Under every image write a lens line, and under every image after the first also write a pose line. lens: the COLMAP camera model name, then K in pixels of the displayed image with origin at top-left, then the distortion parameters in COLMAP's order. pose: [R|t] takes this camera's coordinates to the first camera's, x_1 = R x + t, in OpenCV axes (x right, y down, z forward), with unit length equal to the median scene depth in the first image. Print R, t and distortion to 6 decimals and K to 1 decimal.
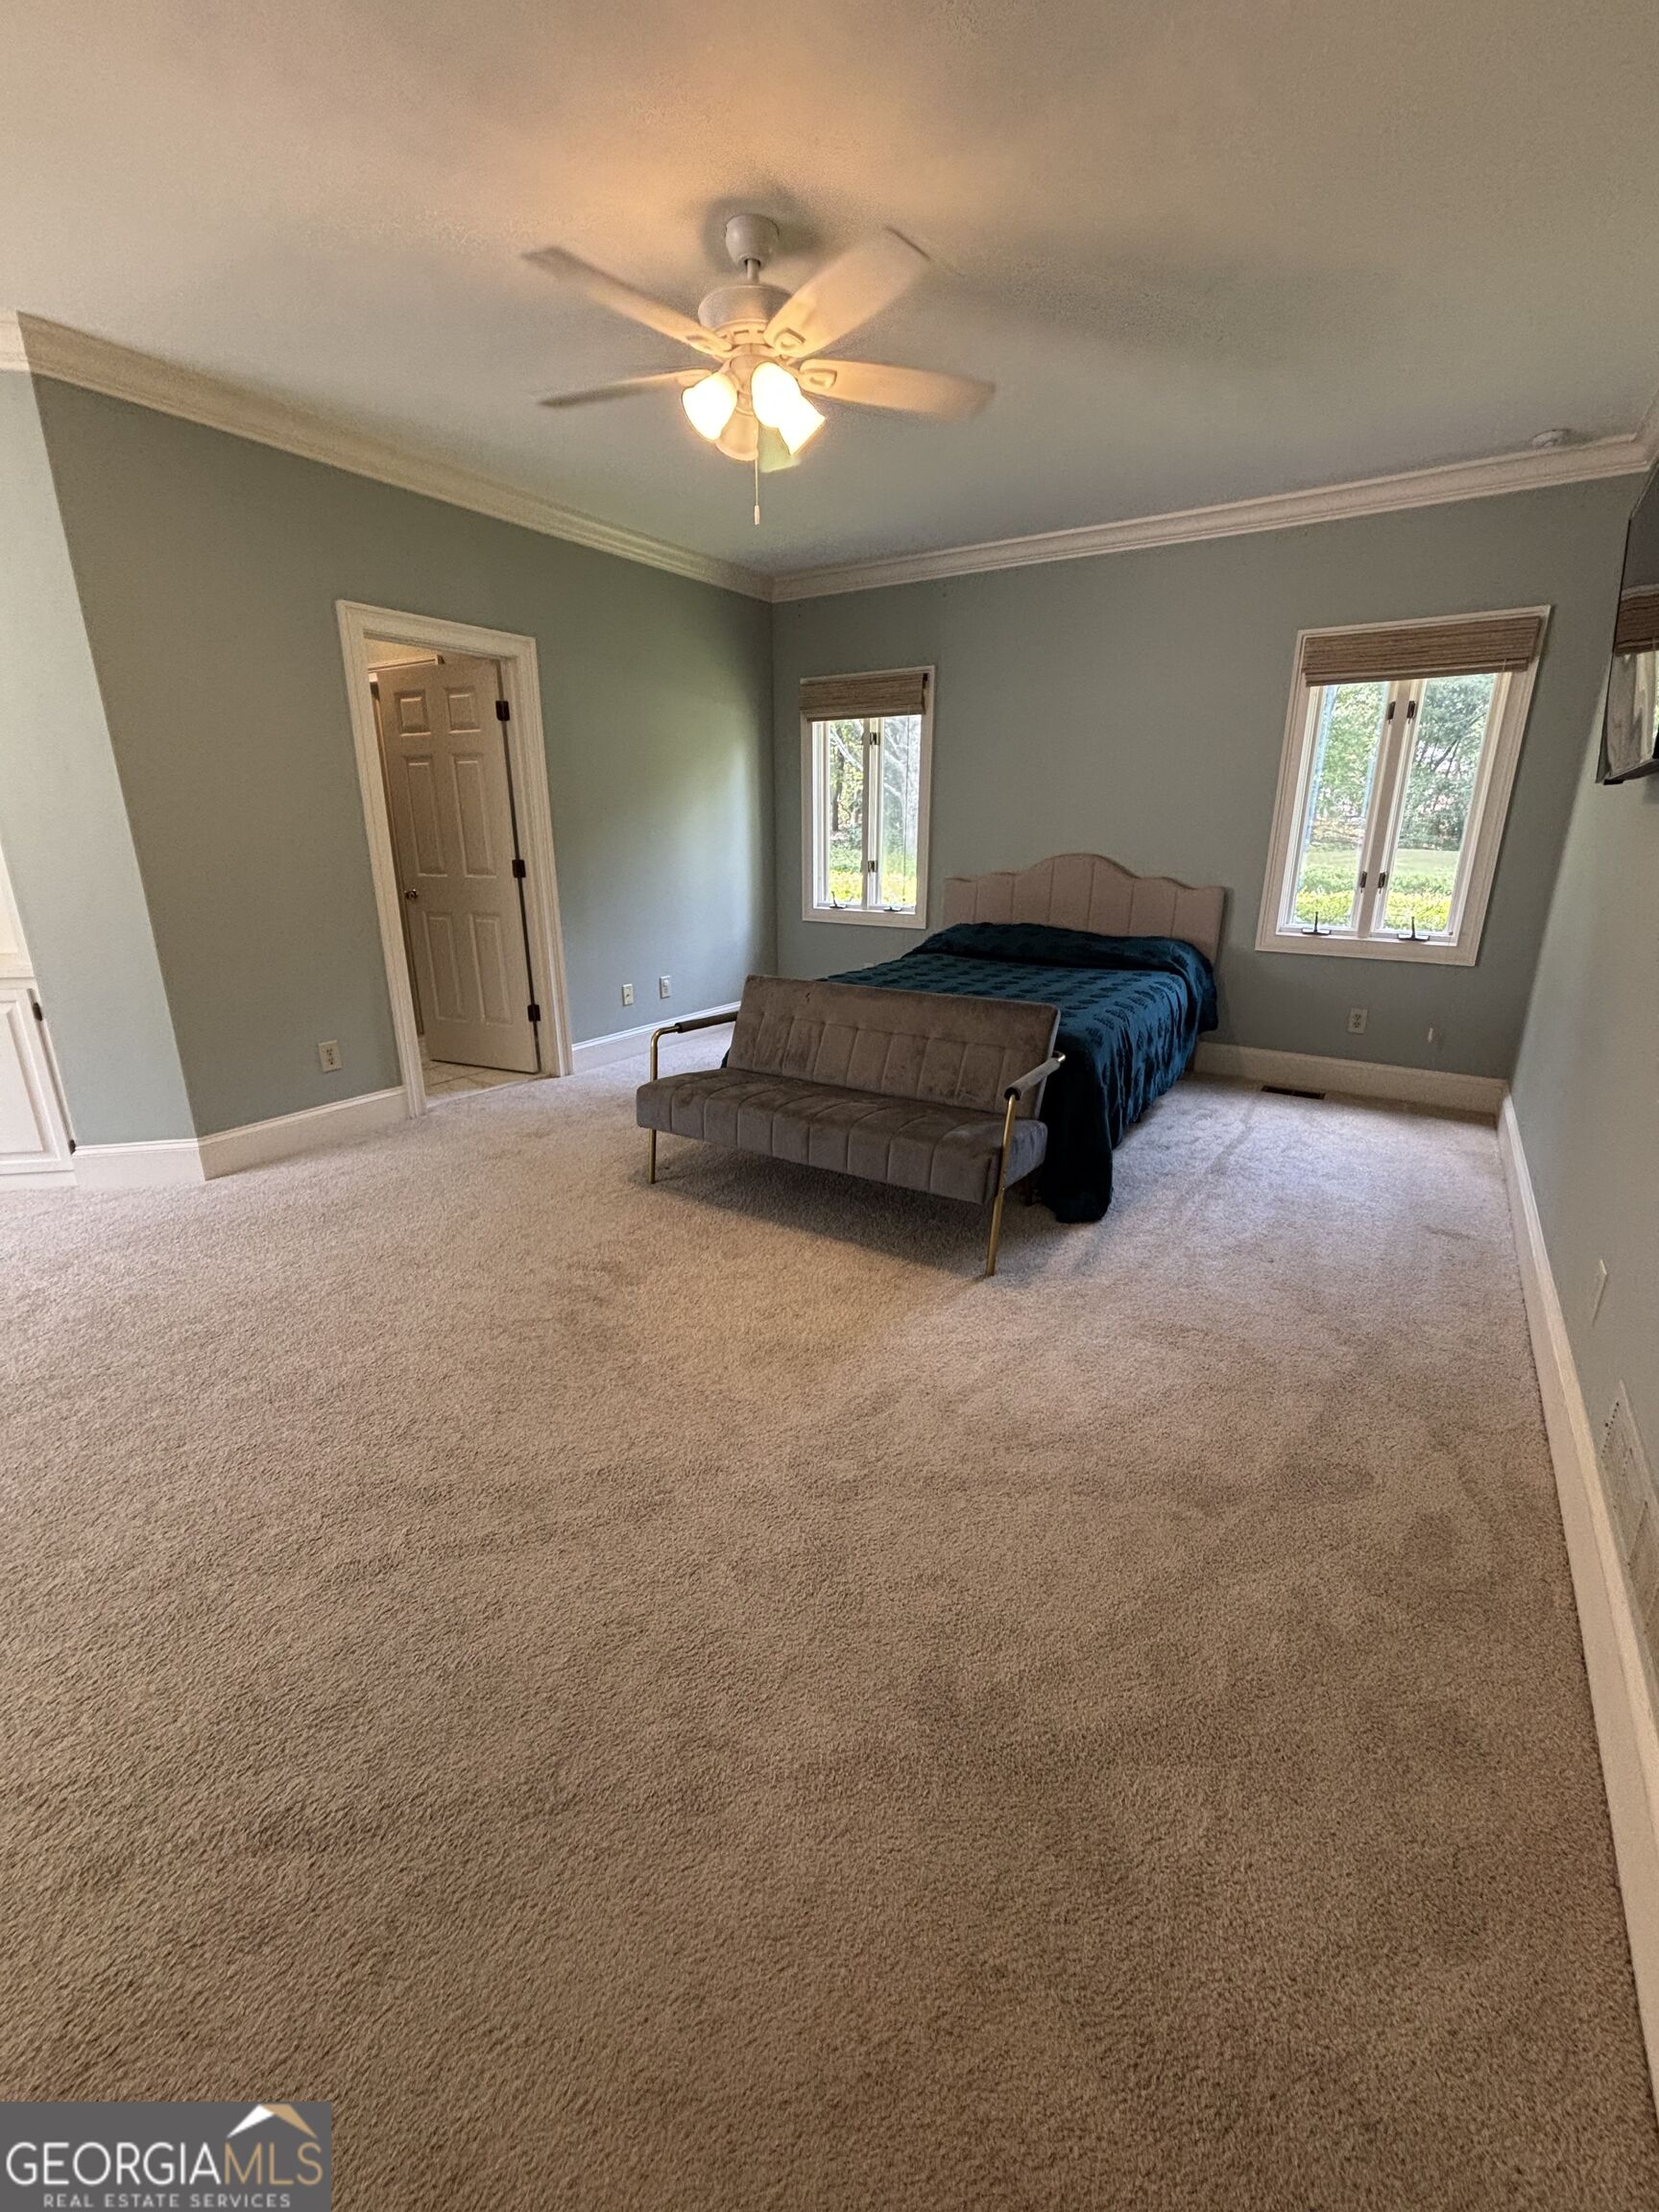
lens RADIAL K [[901.5, 0, 842.3], [0, 901.5, 1105.0], [0, 0, 1]] dist [-0.009176, 0.000681]
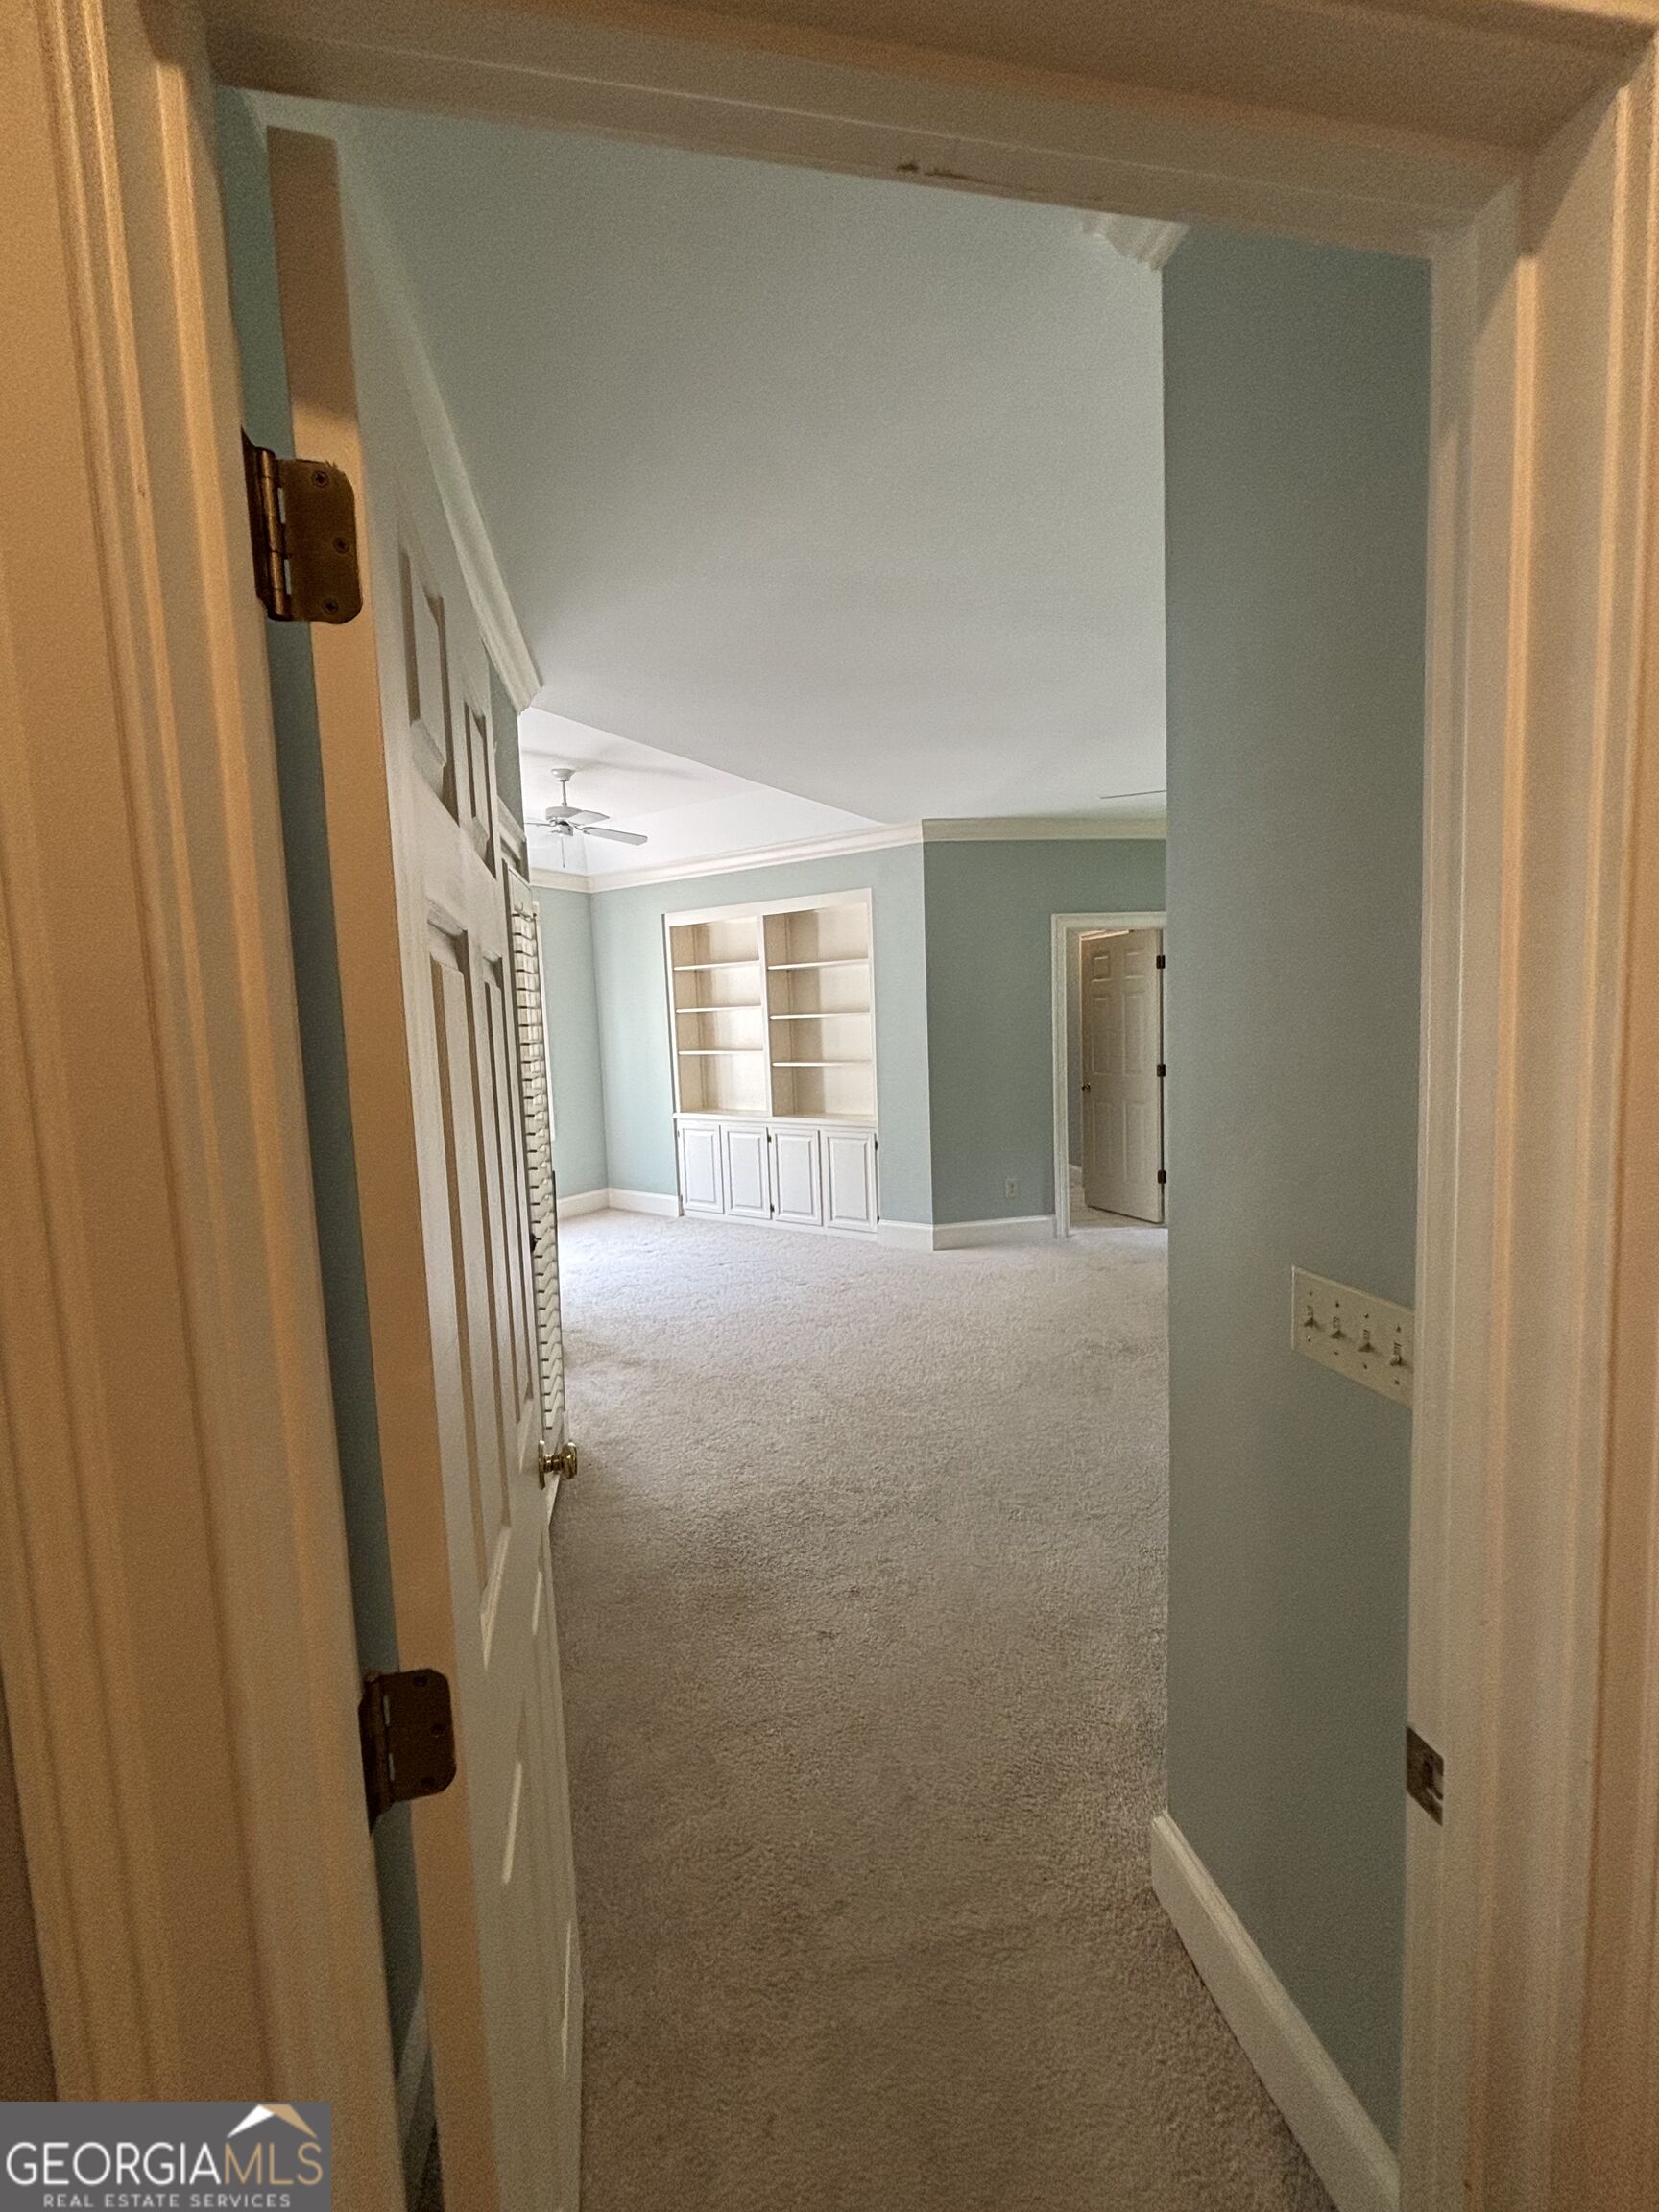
lens RADIAL K [[901.5, 0, 826.4], [0, 901.5, 1104.6], [0, 0, 1]] dist [-0.009176, 0.000681]
pose [[0.686760, 0.036145, -0.725985, 0.296725], [-0.179658, 0.976216, -0.121347, 0.045342], [0.704332, 0.213765, 0.676920, -0.277958]]
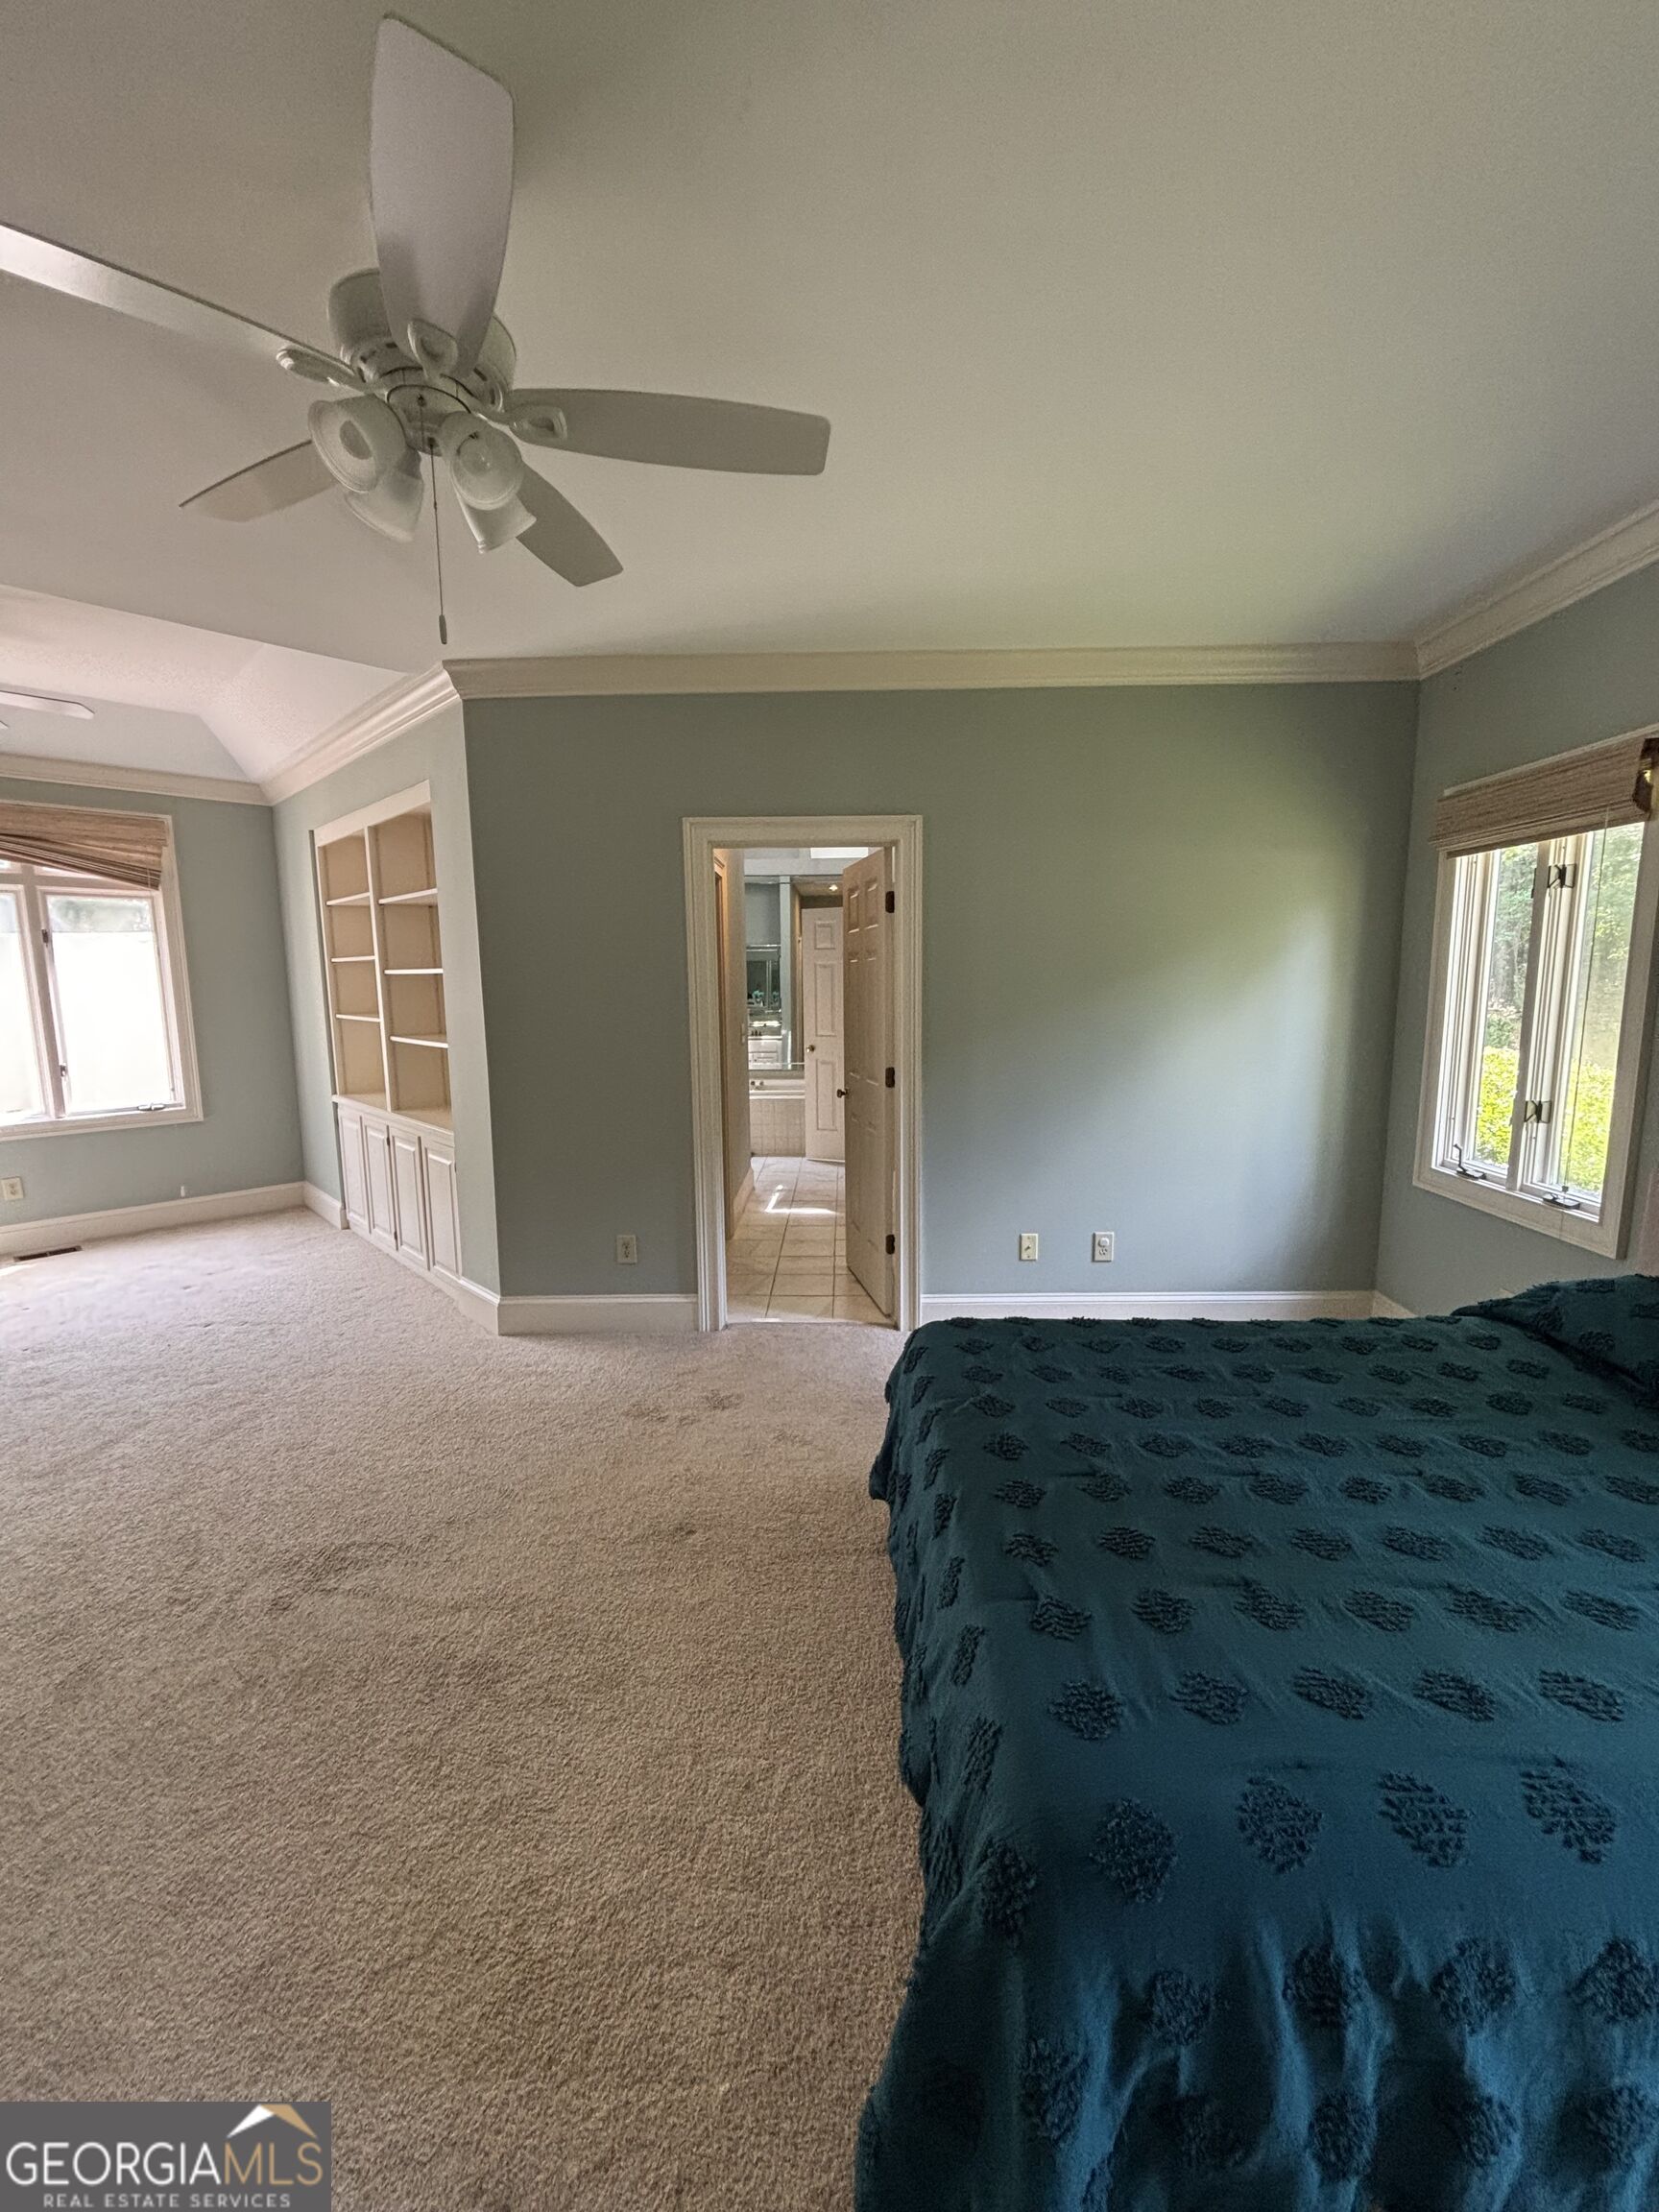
lens RADIAL K [[901.5, 0, 832.4], [0, 901.5, 1110.0], [0, 0, 1]] dist [-0.009176, 0.000681]
pose [[0.528613, 0.116170, -0.840876, 0.337532], [-0.242280, 0.970034, -0.018294, -0.211165], [0.813553, 0.213398, 0.540918, 0.521925]]
